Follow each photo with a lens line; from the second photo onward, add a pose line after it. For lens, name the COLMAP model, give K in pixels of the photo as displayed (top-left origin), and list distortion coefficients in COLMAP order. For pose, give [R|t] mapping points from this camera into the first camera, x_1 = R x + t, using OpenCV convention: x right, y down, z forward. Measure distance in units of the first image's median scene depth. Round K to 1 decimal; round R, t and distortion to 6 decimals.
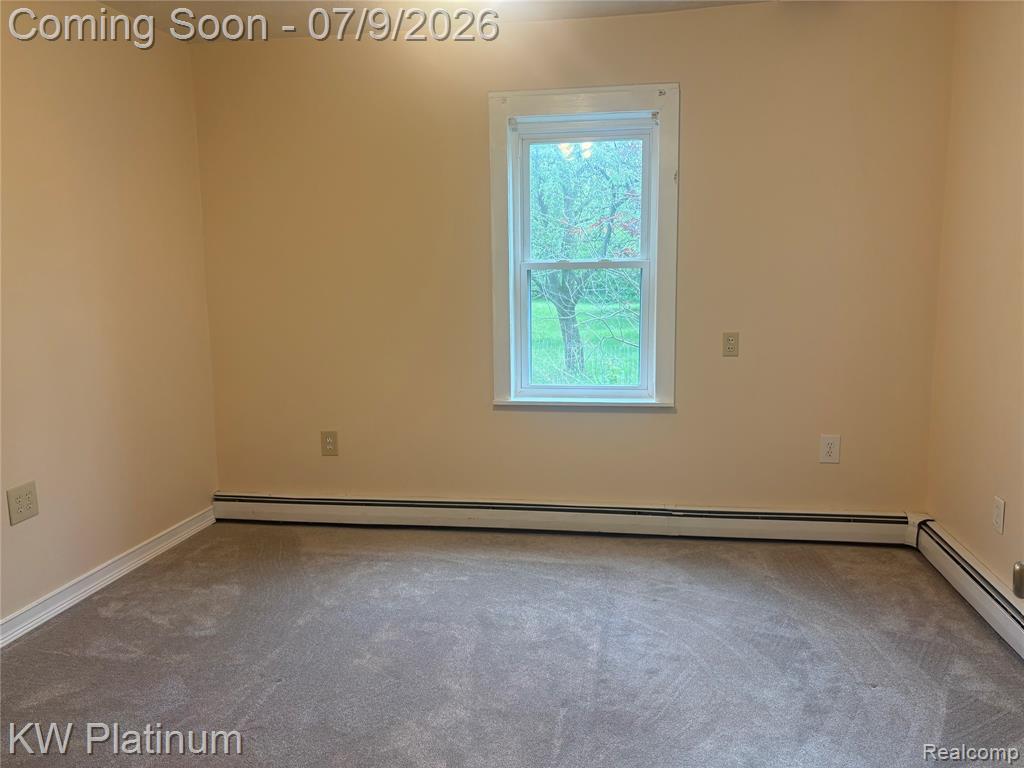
lens RADIAL K [[770.4, 0, 512.0], [0, 770.4, 384.0], [0, 0, 1]] dist [0.092897, -0.117712]
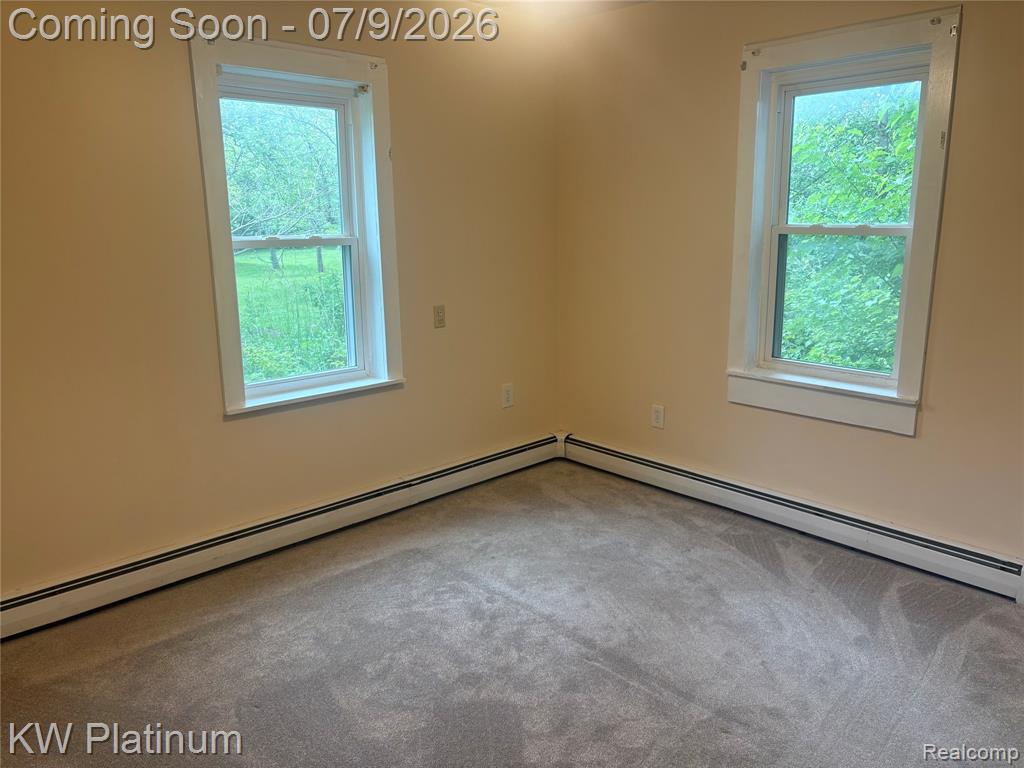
lens RADIAL K [[770.4, 0, 512.0], [0, 770.4, 384.0], [0, 0, 1]] dist [0.092897, -0.117712]
pose [[0.608804, -0.163896, 0.776206, -0.517076], [0.117009, 0.986277, 0.116479, -0.073062], [-0.784644, 0.019910, 0.619627, 0.260088]]
